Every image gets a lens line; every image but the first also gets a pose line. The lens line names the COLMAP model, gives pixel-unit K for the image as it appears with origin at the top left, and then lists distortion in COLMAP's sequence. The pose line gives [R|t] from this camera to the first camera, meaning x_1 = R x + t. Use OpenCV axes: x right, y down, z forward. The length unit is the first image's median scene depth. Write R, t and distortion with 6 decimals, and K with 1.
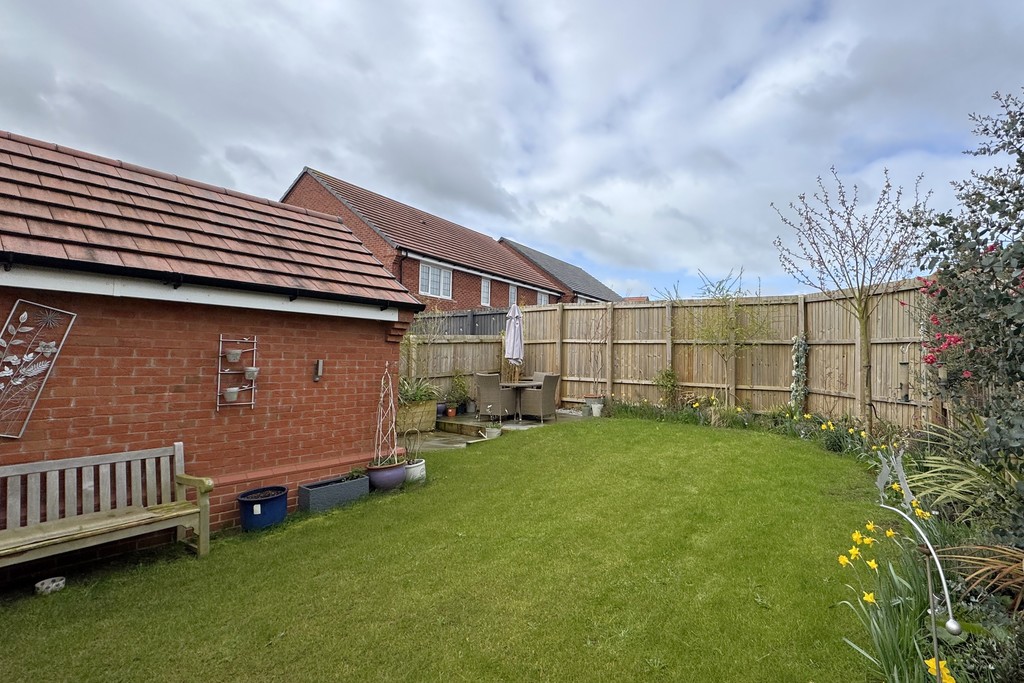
lens RADIAL K [[445.8, 0, 501.0], [0, 445.8, 343.0], [0, 0, 1]] dist [-0.001561, -0.000232]
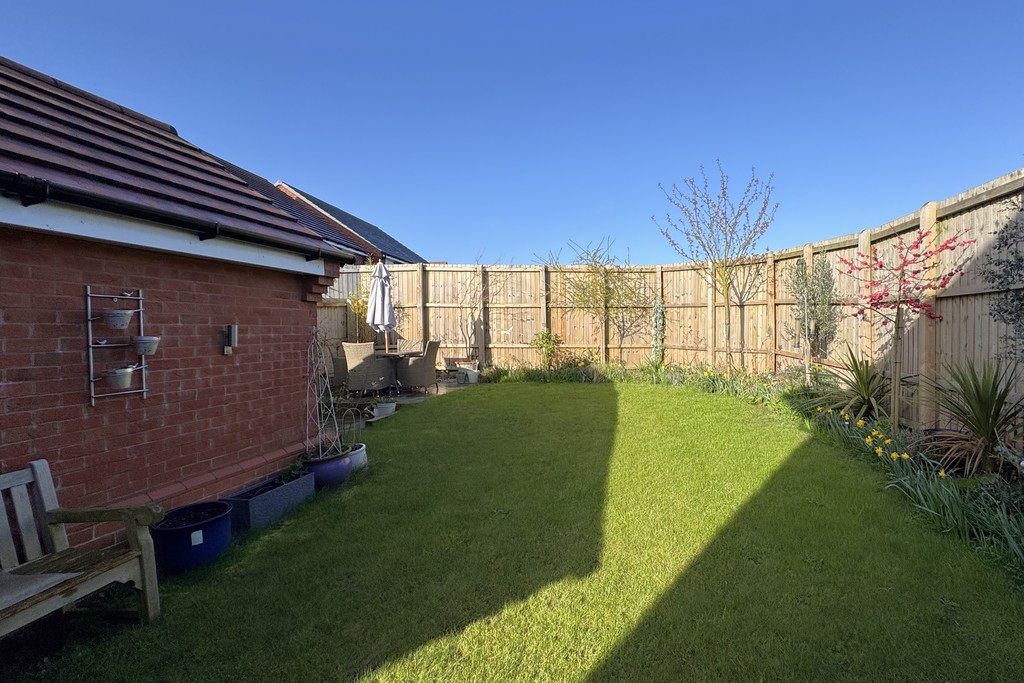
lens RADIAL K [[477.8, 0, 514.0], [0, 477.8, 338.8], [0, 0, 1]] dist [-0.001057, 0.000000]
pose [[0.887831, -0.029887, 0.459198, -0.359072], [0.002388, 0.998174, 0.060350, 0.014219], [-0.460164, -0.052484, 0.886282, 0.100312]]
